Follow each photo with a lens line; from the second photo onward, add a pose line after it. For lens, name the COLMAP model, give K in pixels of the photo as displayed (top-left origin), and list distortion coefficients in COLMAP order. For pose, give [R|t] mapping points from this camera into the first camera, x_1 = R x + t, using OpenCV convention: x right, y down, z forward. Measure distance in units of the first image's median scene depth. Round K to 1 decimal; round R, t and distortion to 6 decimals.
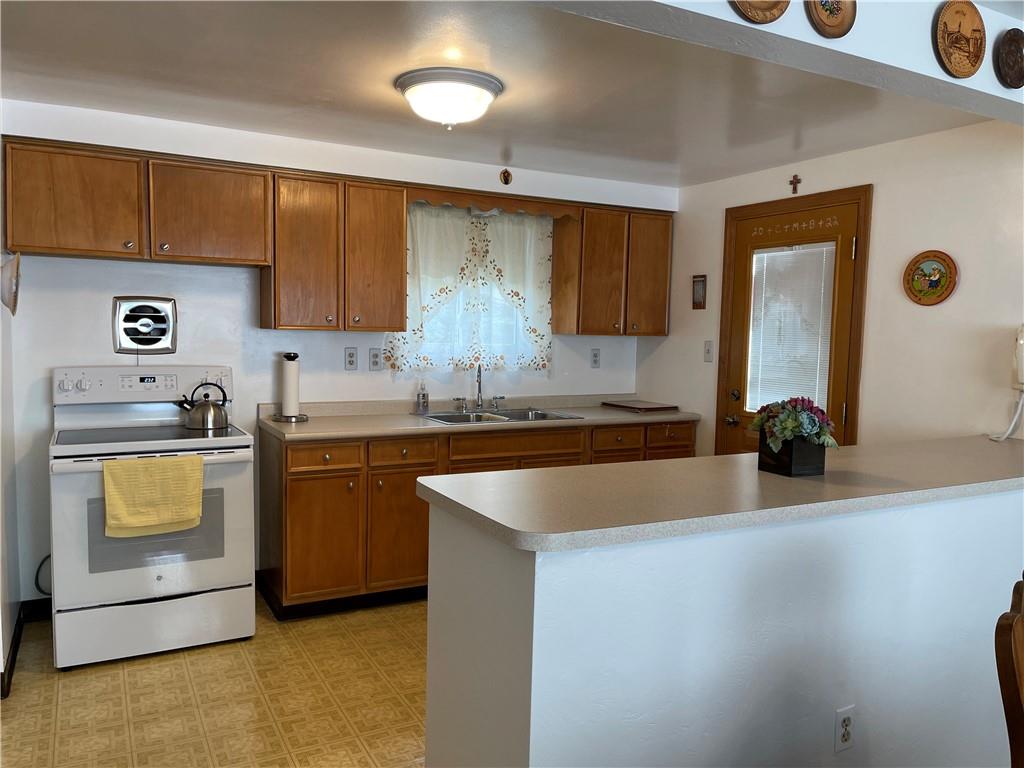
lens RADIAL K [[776.1, 0, 512.0], [0, 776.1, 384.0], [0, 0, 1]] dist [0.051728, -0.080958]
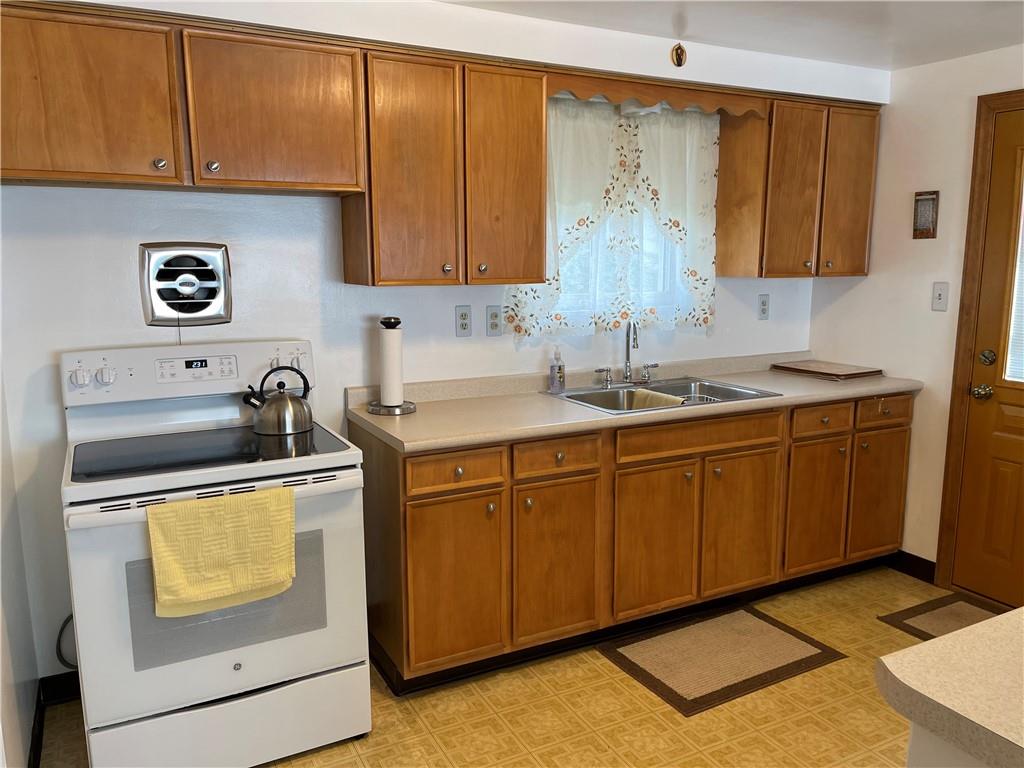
lens RADIAL K [[786.0, 0, 512.0], [0, 786.0, 384.0], [0, 0, 1]] dist [0.061801, -0.100389]
pose [[0.999590, -0.020209, -0.020302, -0.161276], [0.021903, 0.995967, 0.087009, -0.040033], [0.018462, -0.087417, 0.996001, 0.284903]]
